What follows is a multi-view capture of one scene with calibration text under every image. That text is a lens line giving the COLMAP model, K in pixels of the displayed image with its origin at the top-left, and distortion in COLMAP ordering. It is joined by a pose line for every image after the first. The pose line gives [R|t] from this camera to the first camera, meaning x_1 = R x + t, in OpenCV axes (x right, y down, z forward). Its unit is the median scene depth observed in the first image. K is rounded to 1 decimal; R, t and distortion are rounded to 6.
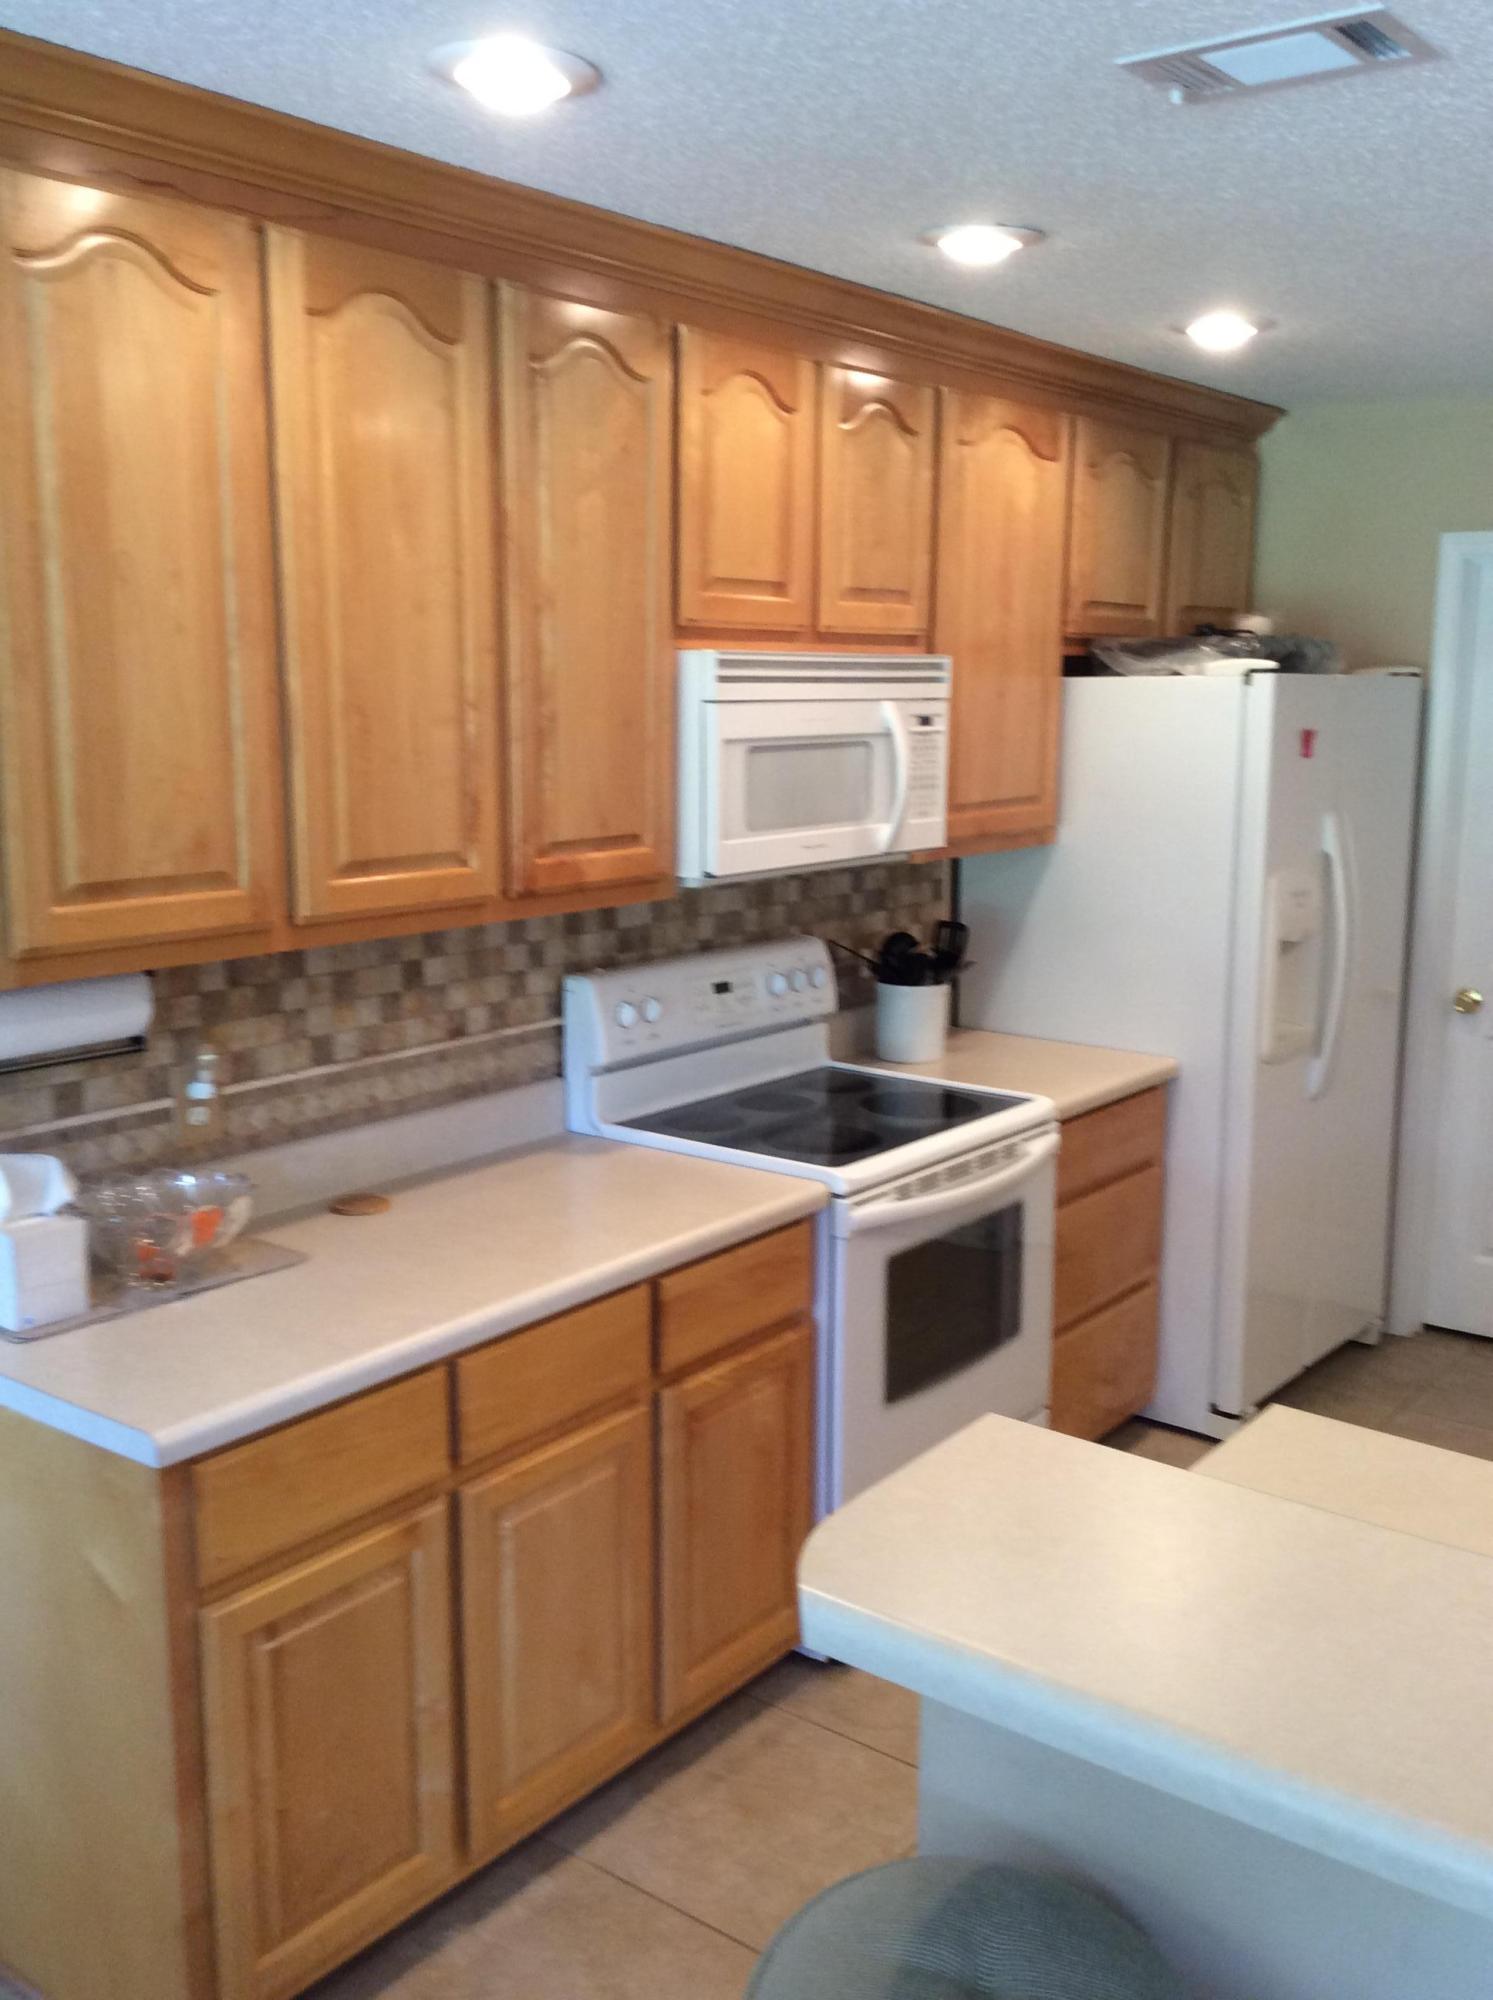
lens RADIAL K [[1847.2, 0, 739.3], [0, 1847.2, 1016.7], [0, 0, 1]] dist [0.146181, -0.332442]
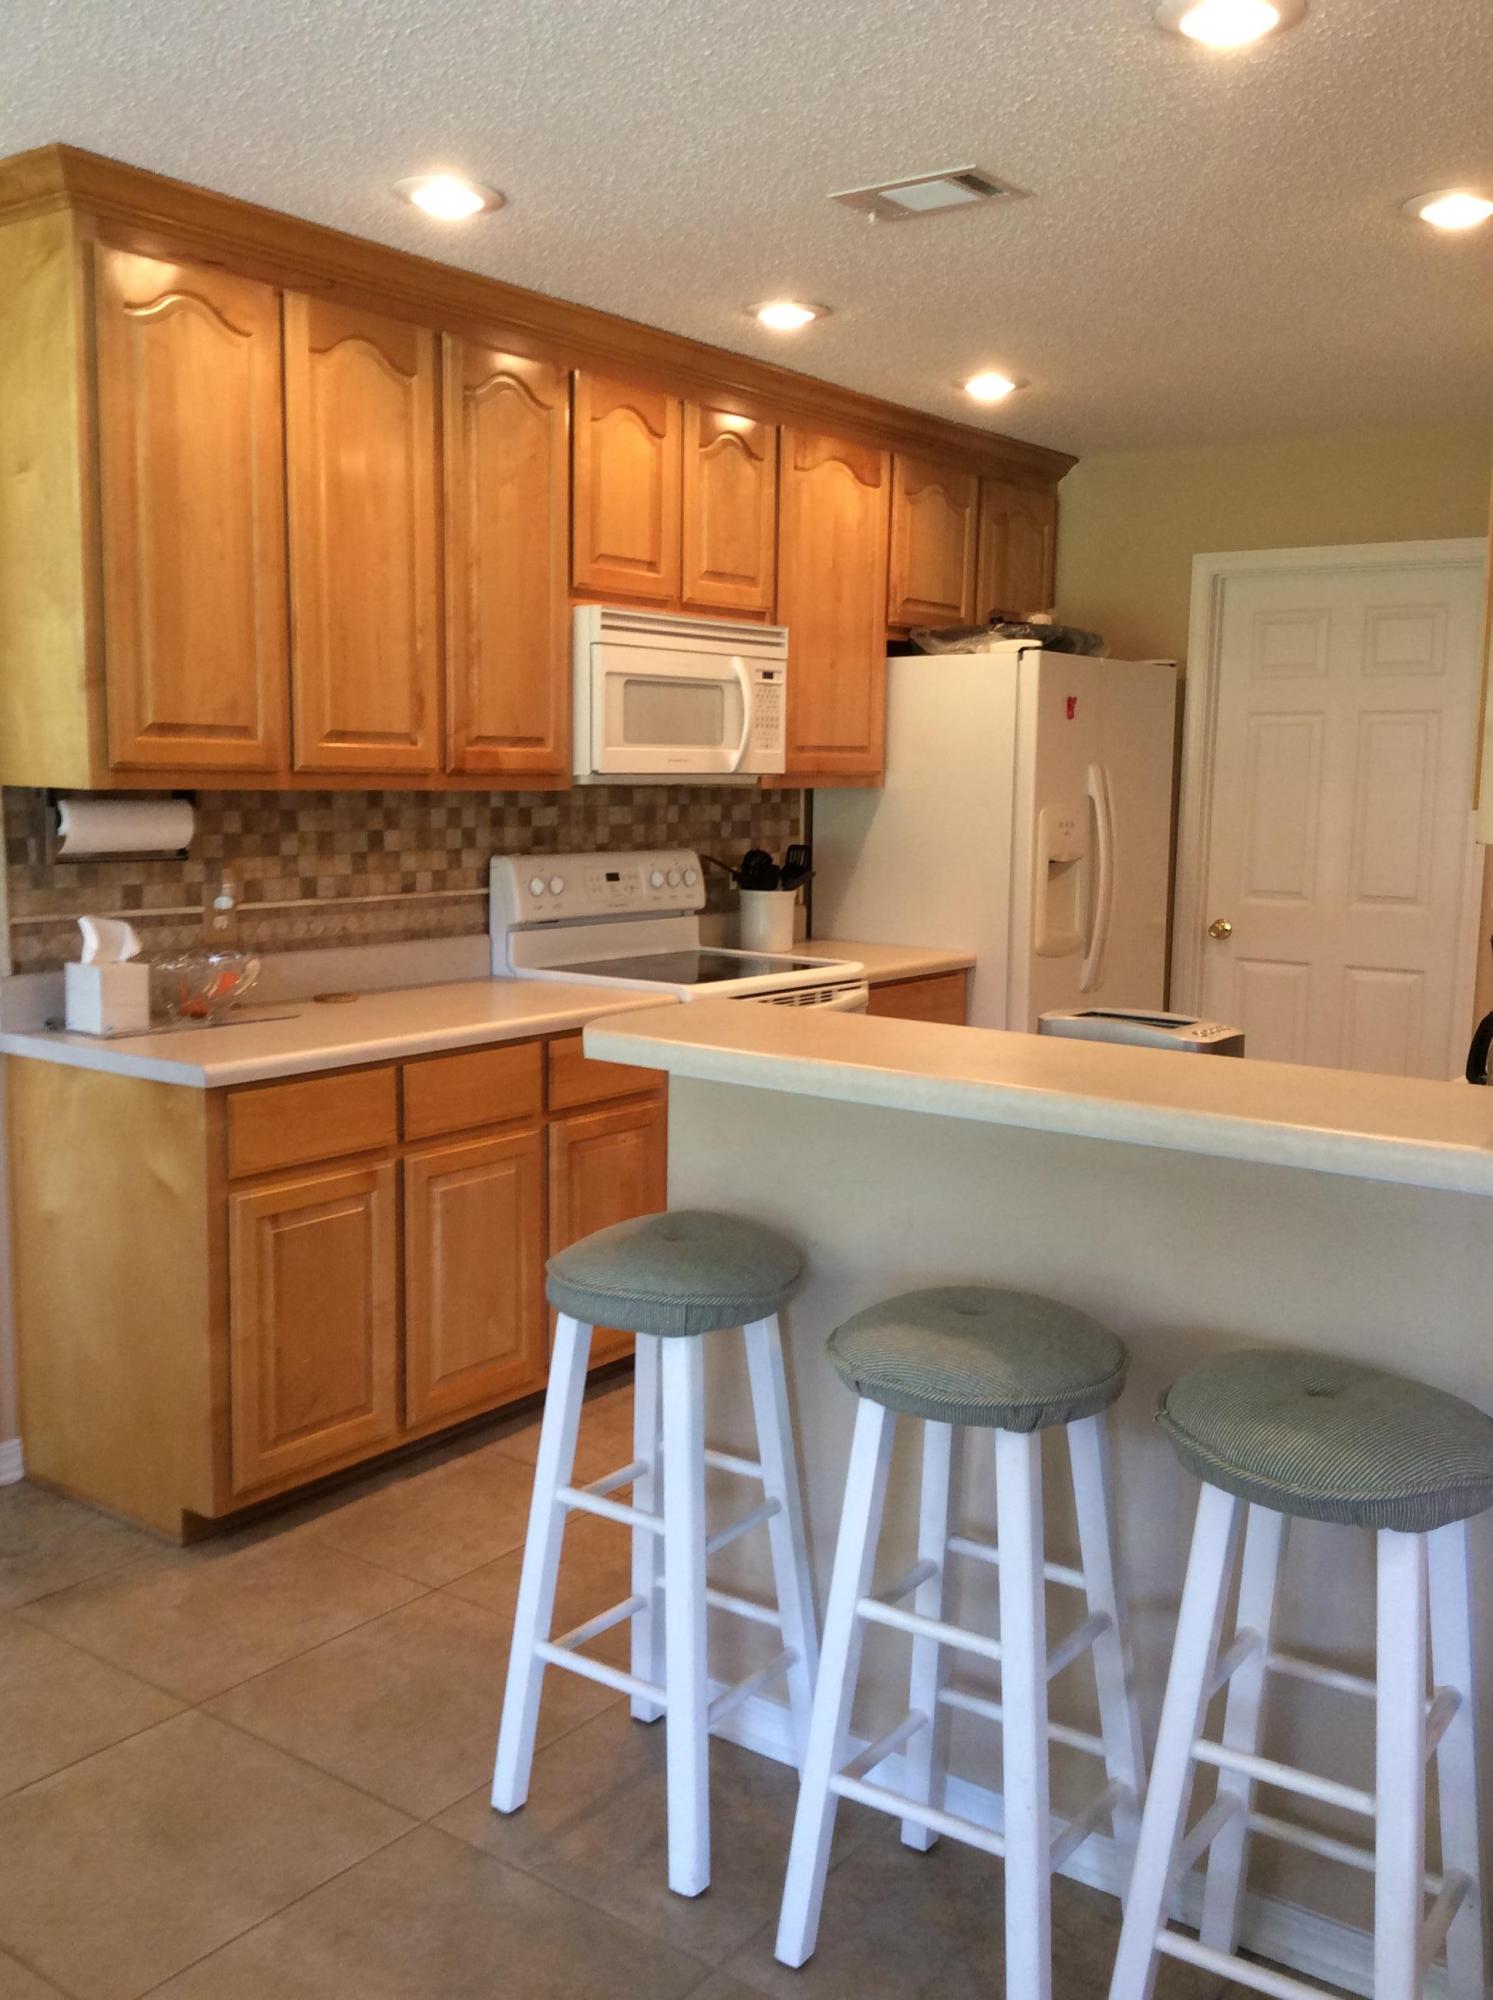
lens RADIAL K [[1867.3, 0, 736.4], [0, 1867.3, 1053.1], [0, 0, 1]] dist [0.140750, -0.333290]
pose [[0.999844, 0.010969, 0.013840, 0.076816], [-0.010559, 0.999512, -0.029389, 0.184613], [-0.014155, 0.029238, 0.999472, -0.407189]]
